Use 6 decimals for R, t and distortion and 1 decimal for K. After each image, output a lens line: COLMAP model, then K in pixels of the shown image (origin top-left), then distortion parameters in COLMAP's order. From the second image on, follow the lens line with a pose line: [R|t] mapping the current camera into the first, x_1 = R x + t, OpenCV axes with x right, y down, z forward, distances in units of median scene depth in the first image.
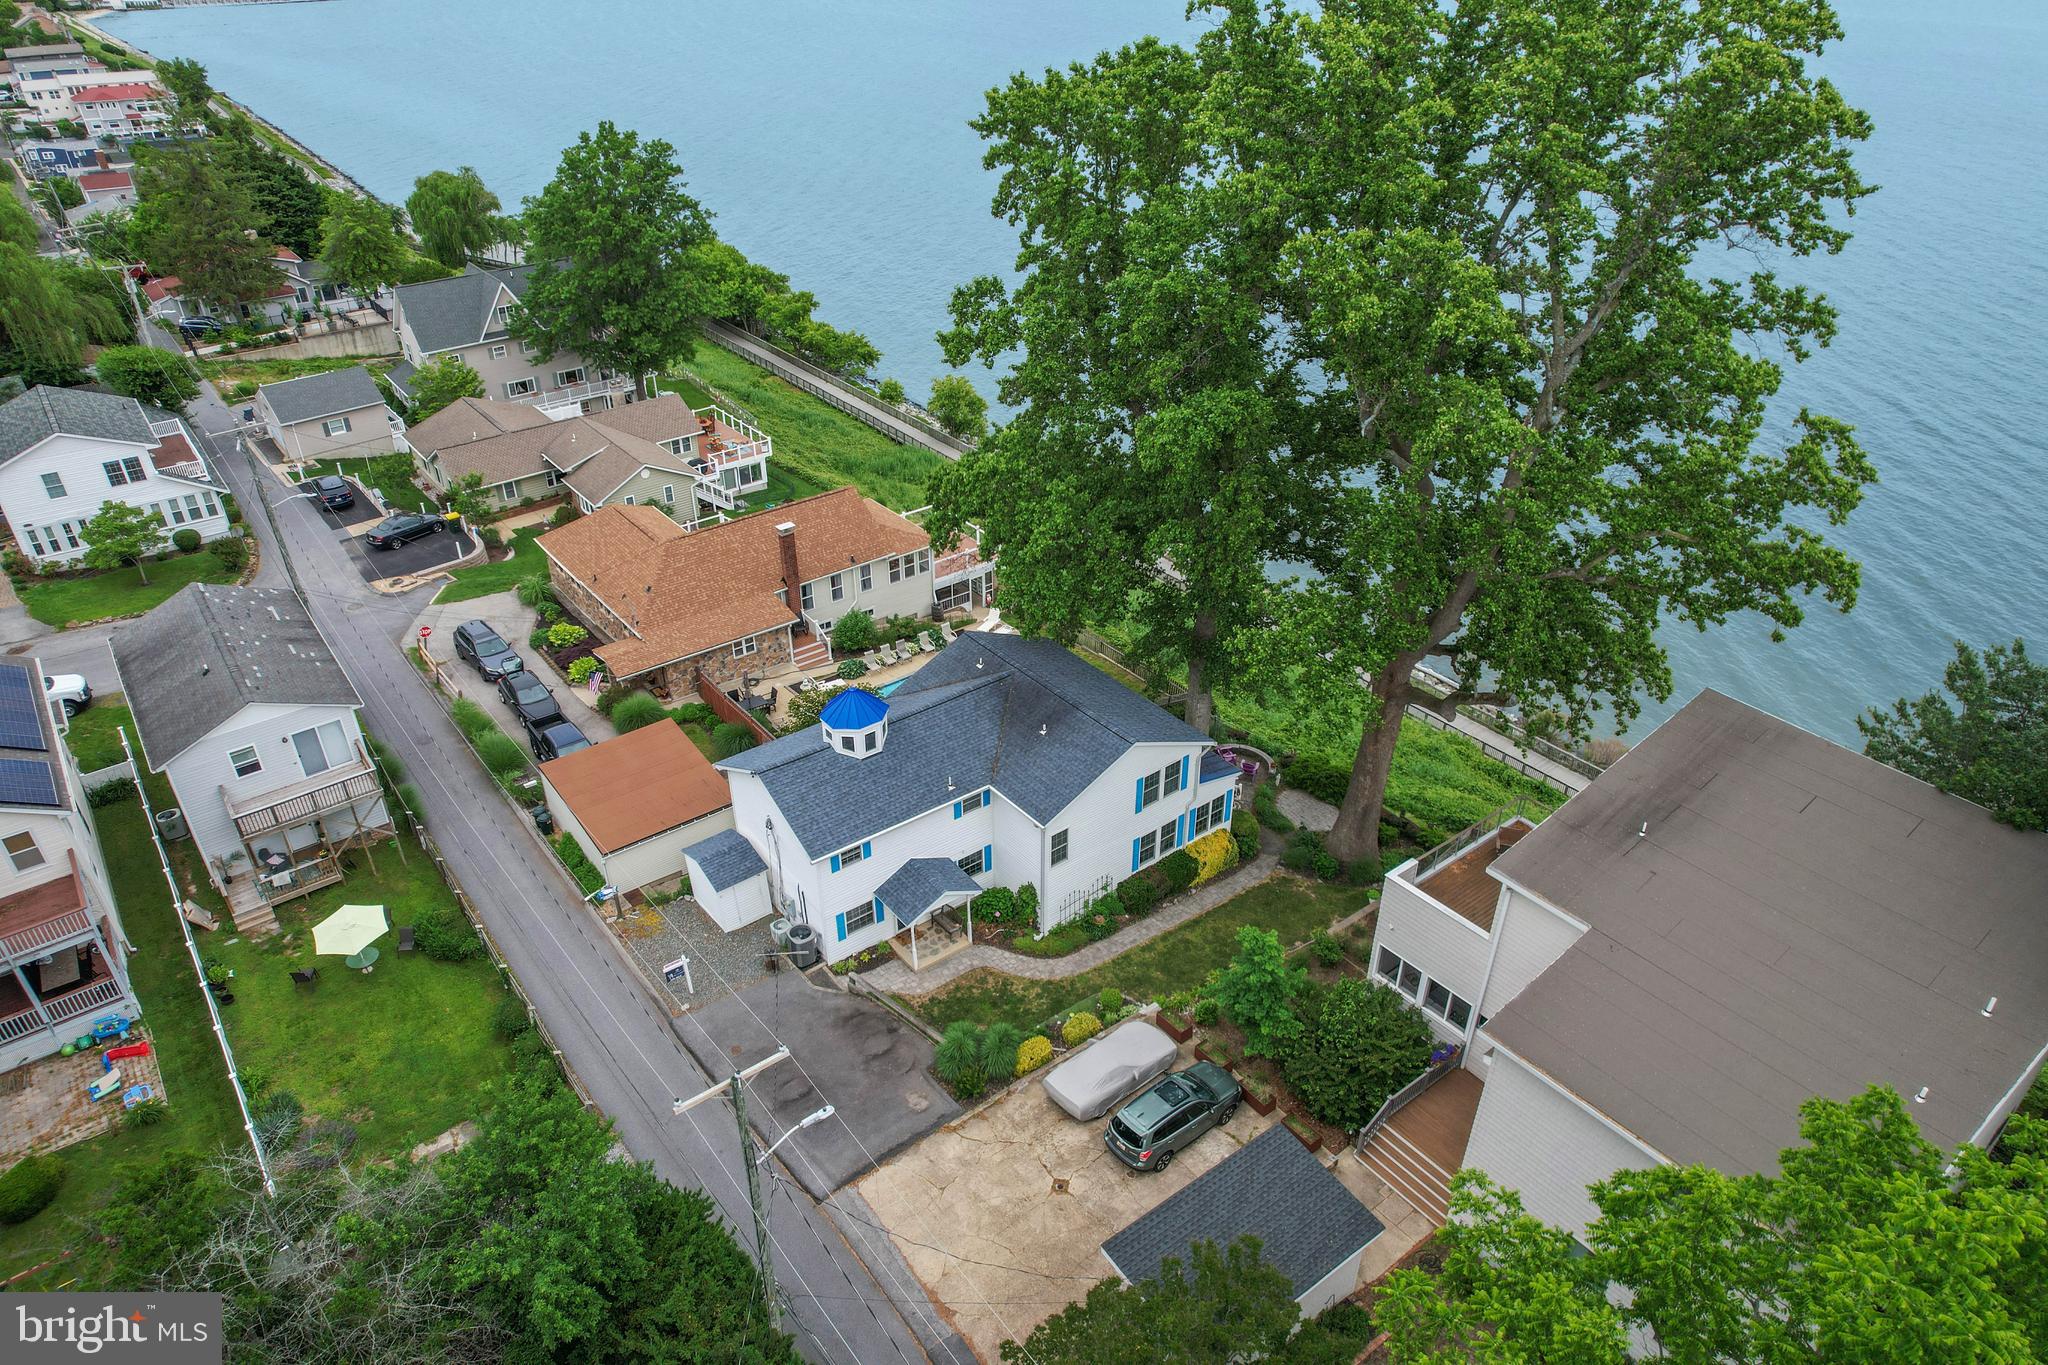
lens RADIAL K [[1311.4, 0, 1024.0], [0, 1311.4, 682.5], [0, 0, 1]] dist [-0.081707, 0.078486]
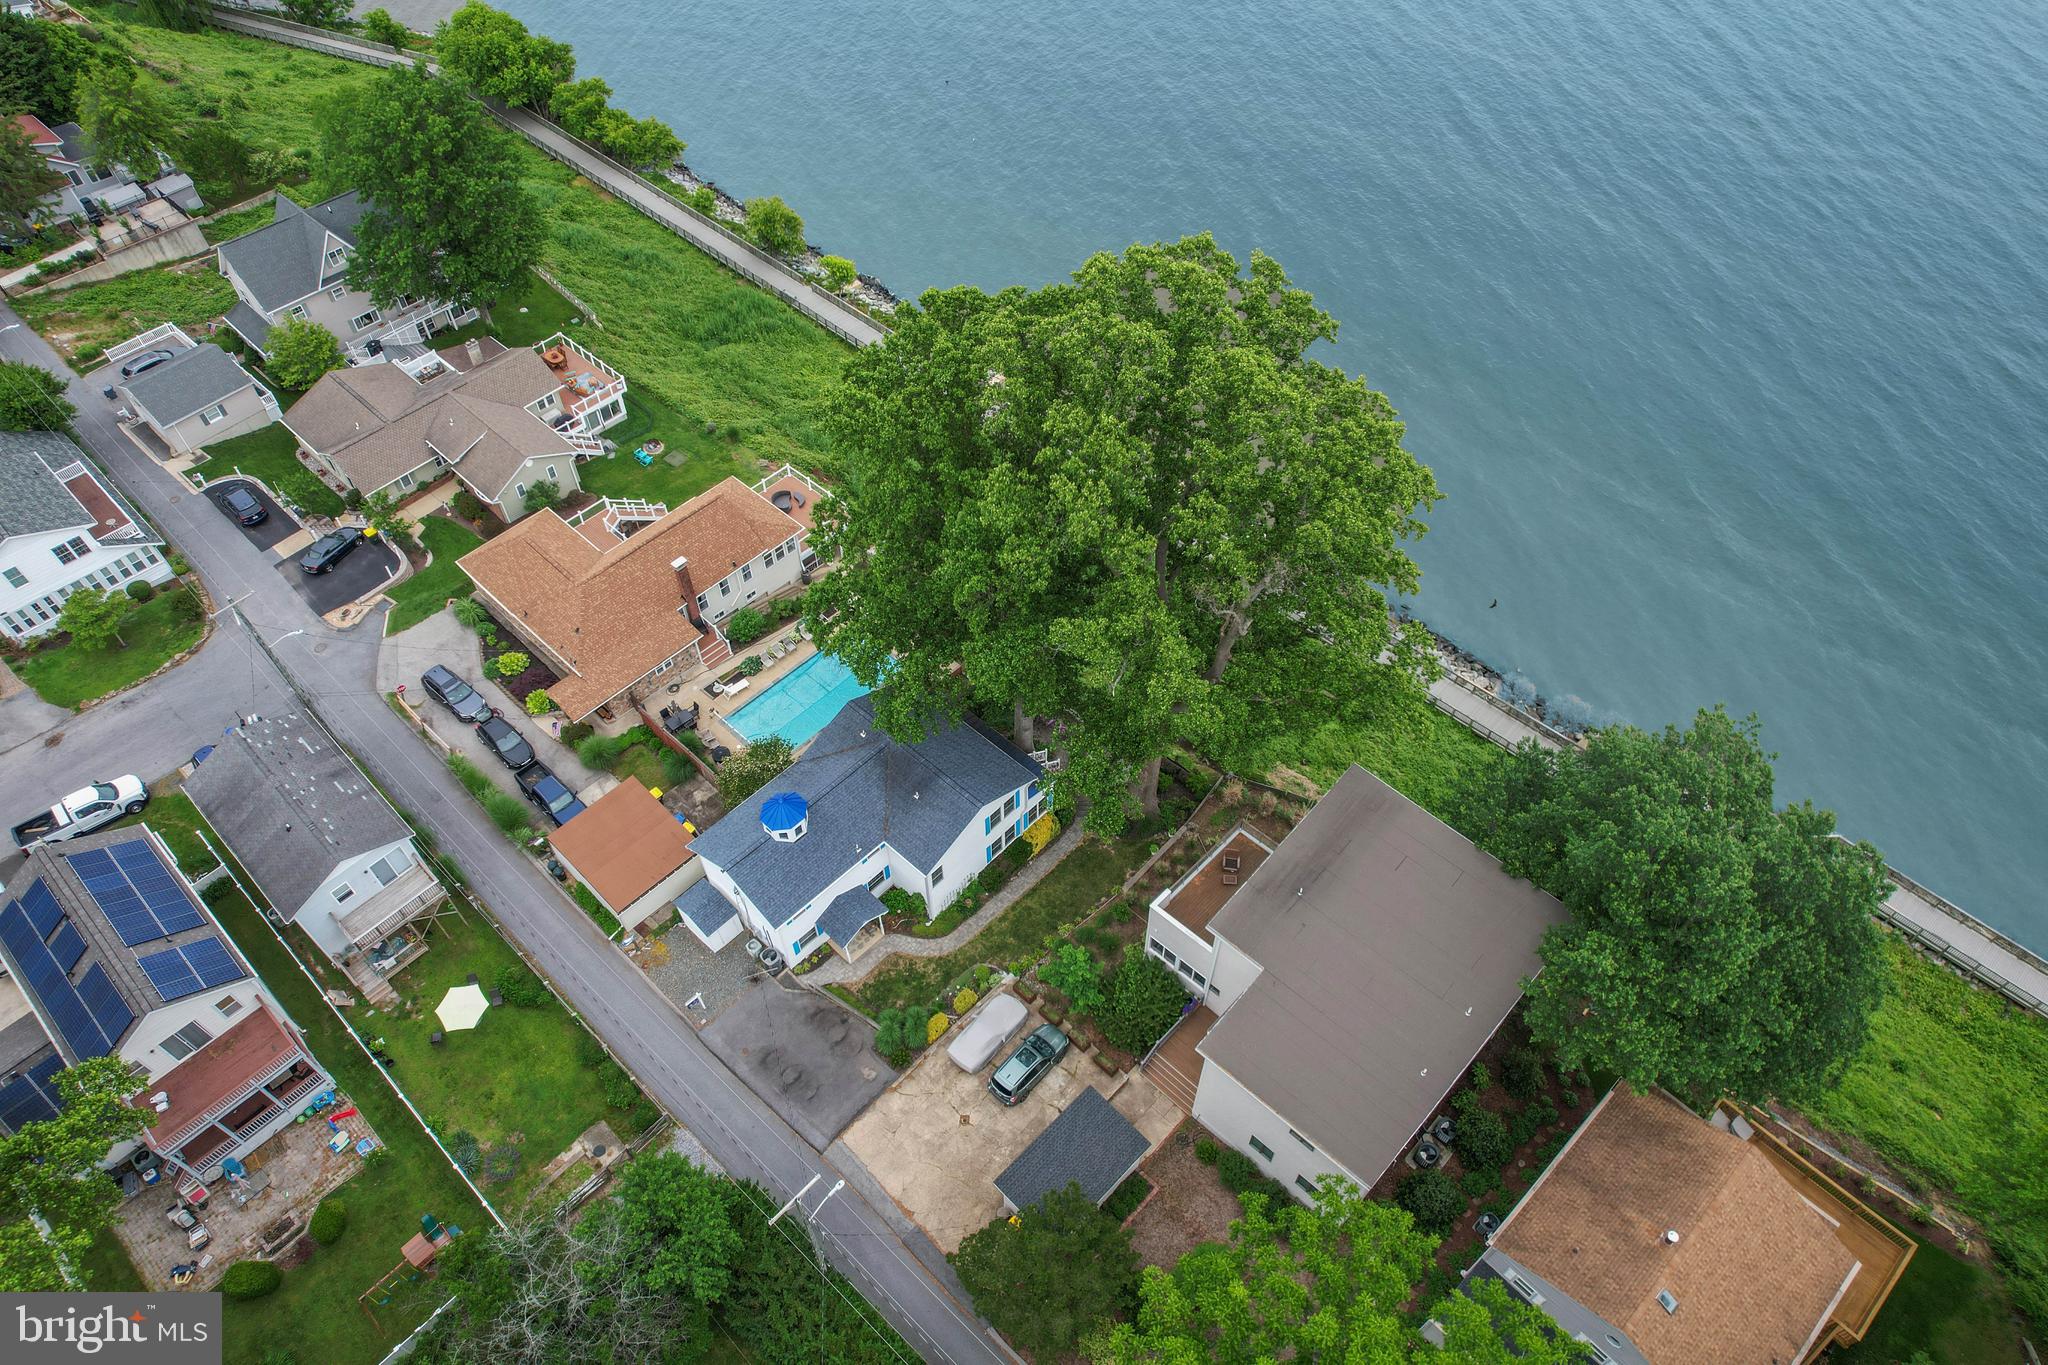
lens RADIAL K [[1311.4, 0, 1024.0], [0, 1311.4, 682.5], [0, 0, 1]] dist [-0.081707, 0.078486]
pose [[0.988017, -0.120610, 0.096311, 0.007983], [0.083216, 0.941796, 0.325724, -0.524424], [-0.129990, -0.313806, 0.940547, -0.310010]]
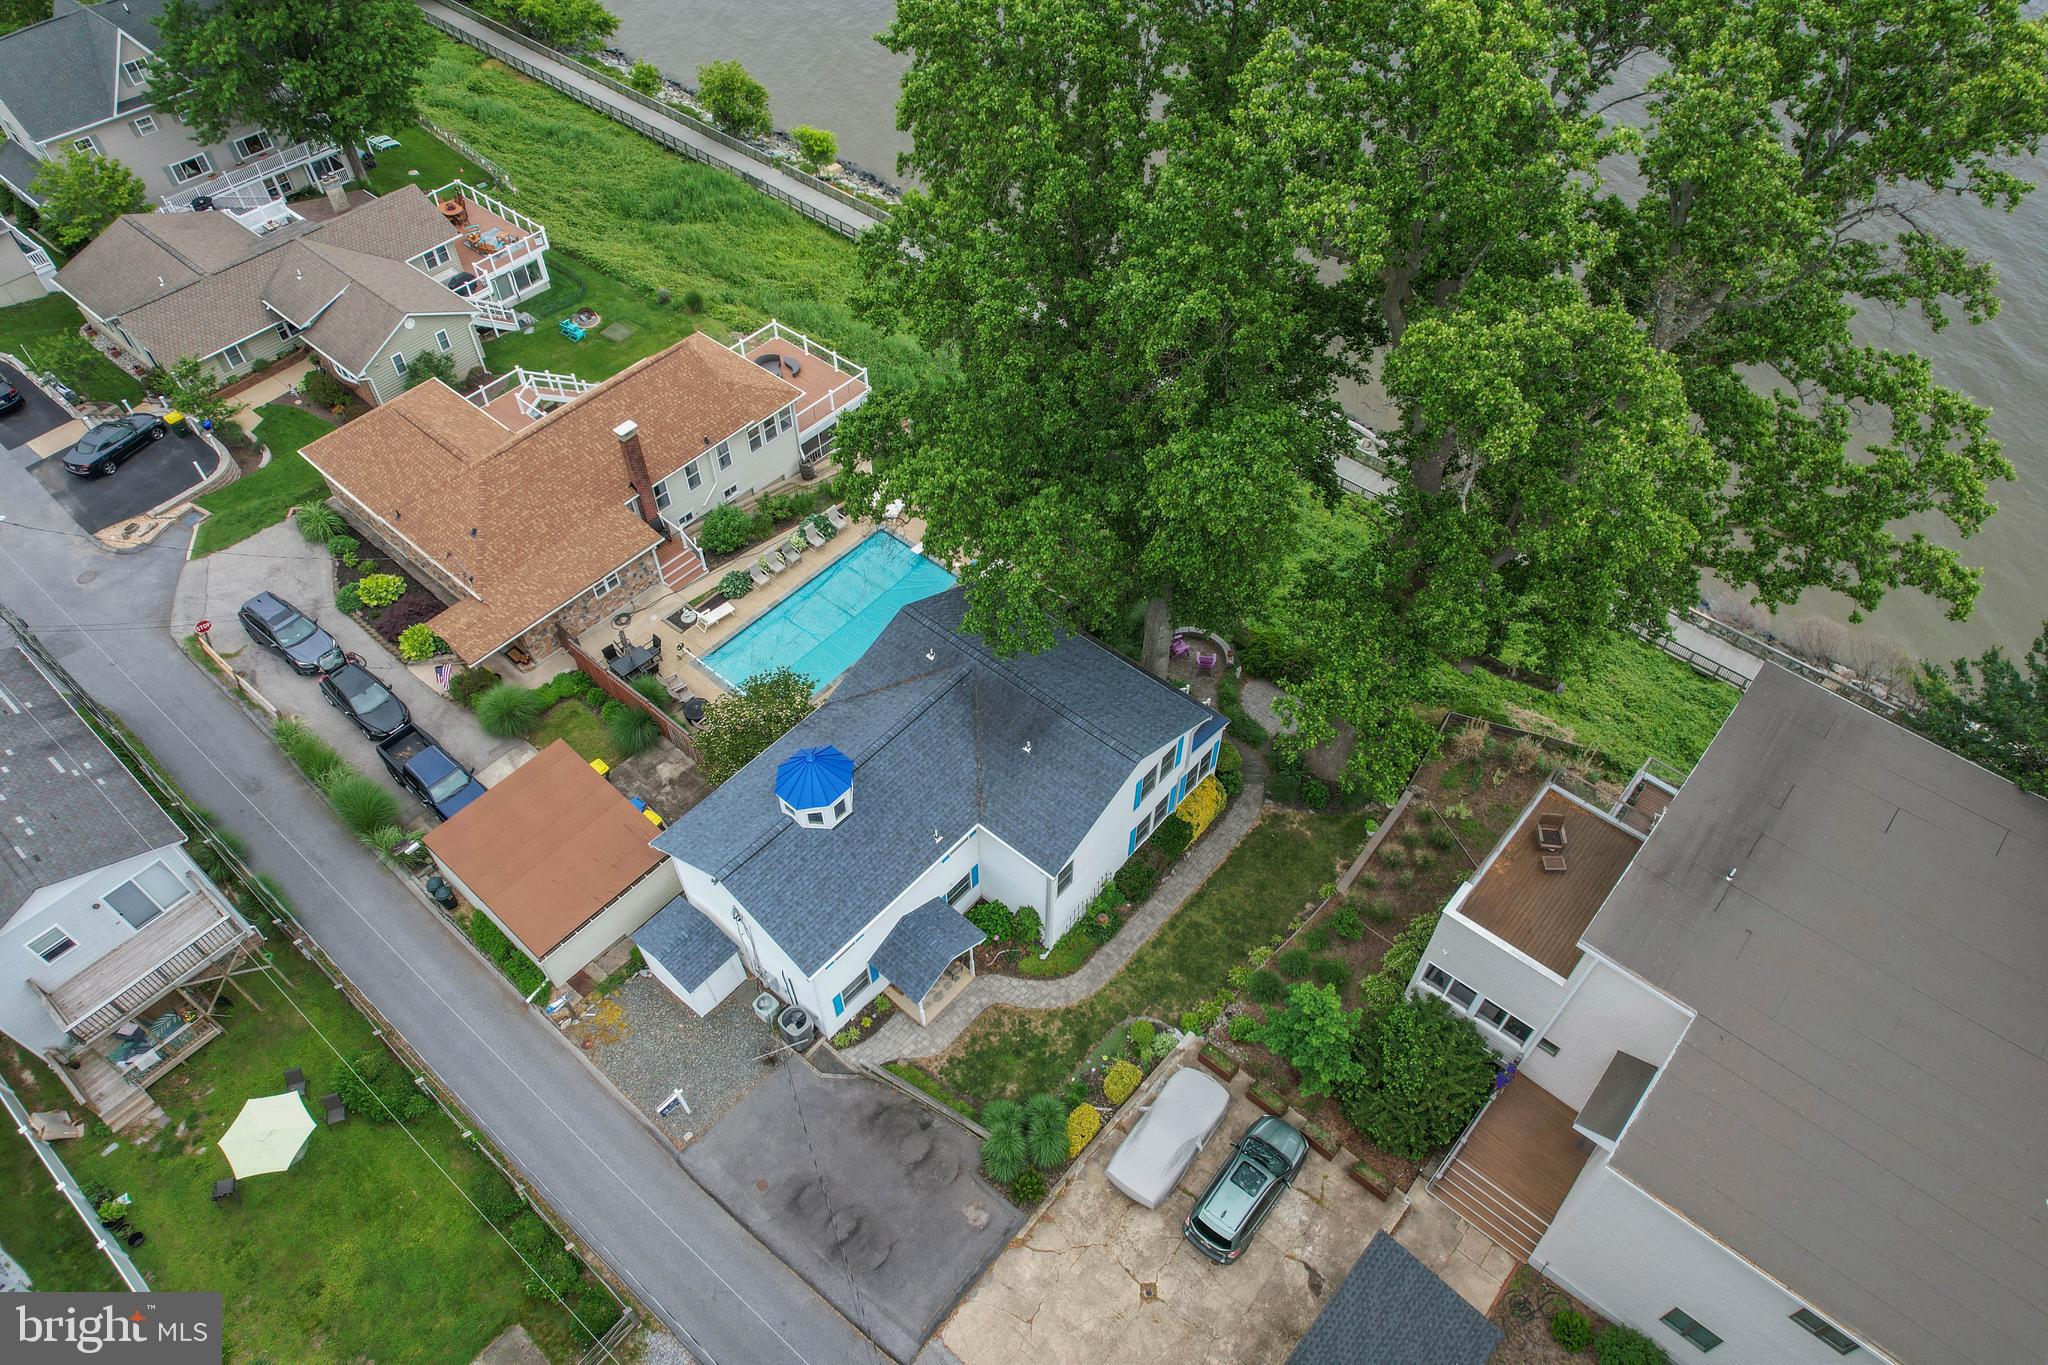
lens RADIAL K [[1311.4, 0, 1024.0], [0, 1311.4, 682.5], [0, 0, 1]] dist [-0.081707, 0.078486]
pose [[0.979537, -0.149596, 0.134644, -0.096785], [0.100686, 0.943482, 0.315760, -0.274878], [-0.174270, -0.295741, 0.939237, 0.191765]]
